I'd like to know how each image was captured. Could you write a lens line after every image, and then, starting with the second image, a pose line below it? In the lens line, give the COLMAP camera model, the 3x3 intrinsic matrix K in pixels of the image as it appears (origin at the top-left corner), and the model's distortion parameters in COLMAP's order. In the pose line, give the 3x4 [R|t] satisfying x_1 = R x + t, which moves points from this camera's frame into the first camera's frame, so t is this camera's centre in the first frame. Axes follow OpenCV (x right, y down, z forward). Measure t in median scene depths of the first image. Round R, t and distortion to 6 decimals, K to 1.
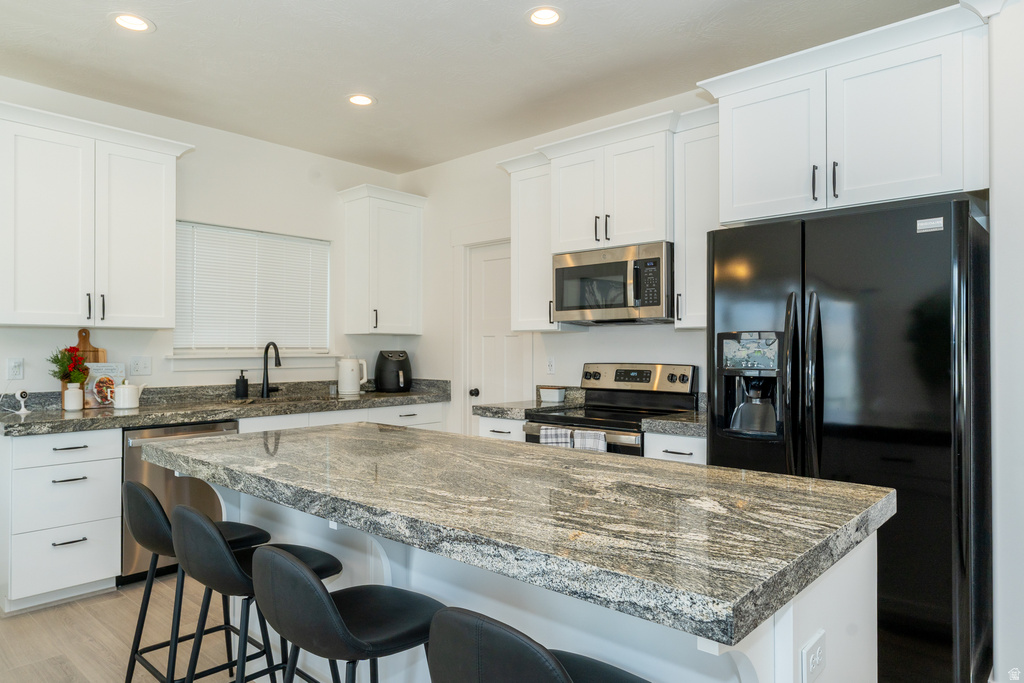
lens RADIAL K [[641.8, 0, 512.0], [0, 641.8, 341.5], [0, 0, 1]] dist [0.001941, -0.000346]
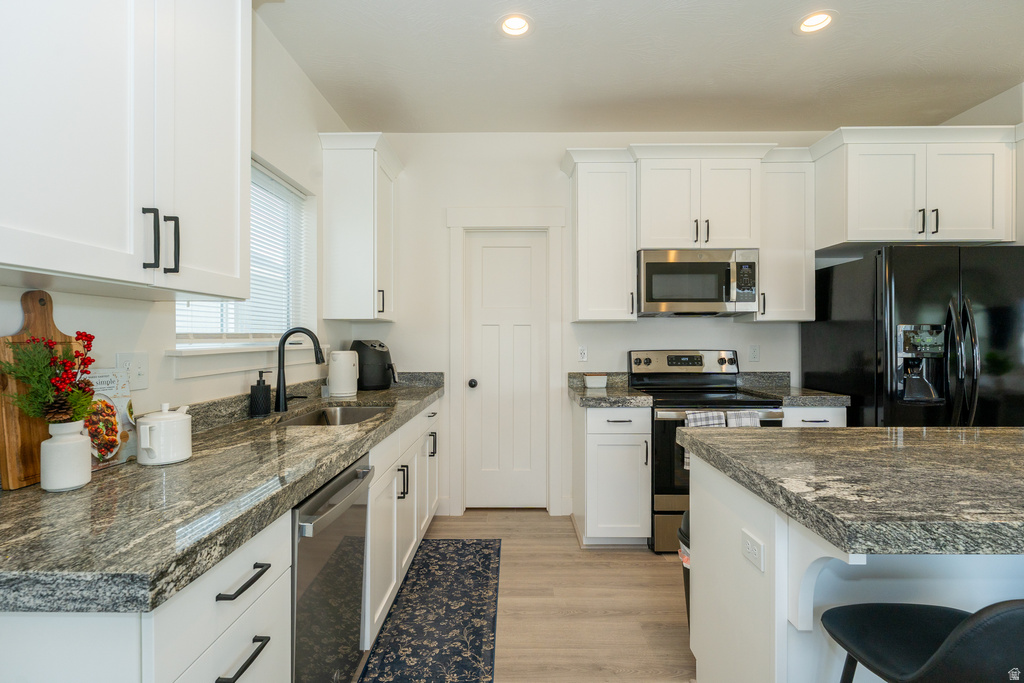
lens RADIAL K [[482.9, 0, 512.0], [0, 482.9, 341.5], [0, 0, 1]] dist [0.001963, 0.000092]
pose [[0.747750, -0.005225, 0.663960, -0.649181], [-0.007253, 0.999845, 0.016036, 0.006645], [-0.663941, -0.016806, 0.747596, 0.561128]]
